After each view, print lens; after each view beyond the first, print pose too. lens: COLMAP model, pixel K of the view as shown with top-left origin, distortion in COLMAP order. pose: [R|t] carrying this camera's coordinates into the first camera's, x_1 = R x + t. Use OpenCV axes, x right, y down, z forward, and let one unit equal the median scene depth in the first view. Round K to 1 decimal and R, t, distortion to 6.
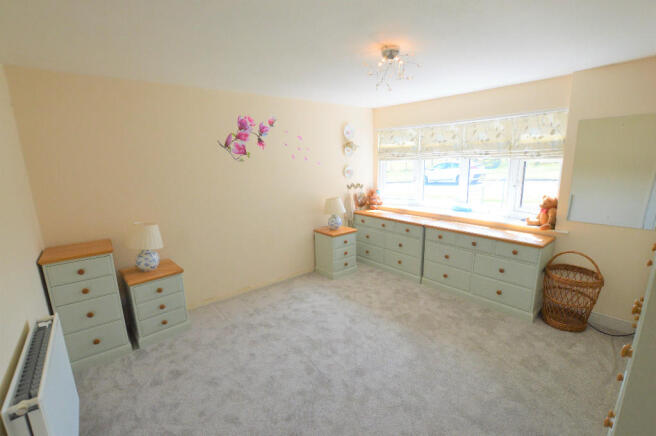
lens RADIAL K [[290.6, 0, 330.0], [0, 290.6, 220.2], [0, 0, 1]] dist [-0.019054, 0.000192]
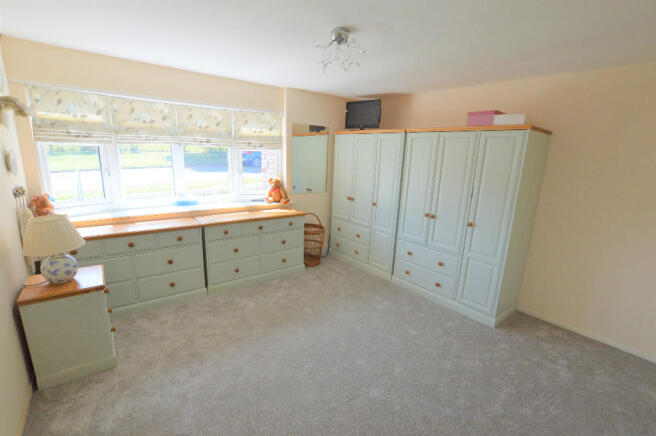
lens RADIAL K [[290.6, 0, 329.5], [0, 290.6, 218.0], [0, 0, 1]] dist [-0.019054, 0.000192]
pose [[0.049749, -0.200643, 0.978400, -0.463893], [0.161339, 0.968362, 0.190381, -0.102348], [-0.985644, 0.148382, 0.080547, 0.568968]]
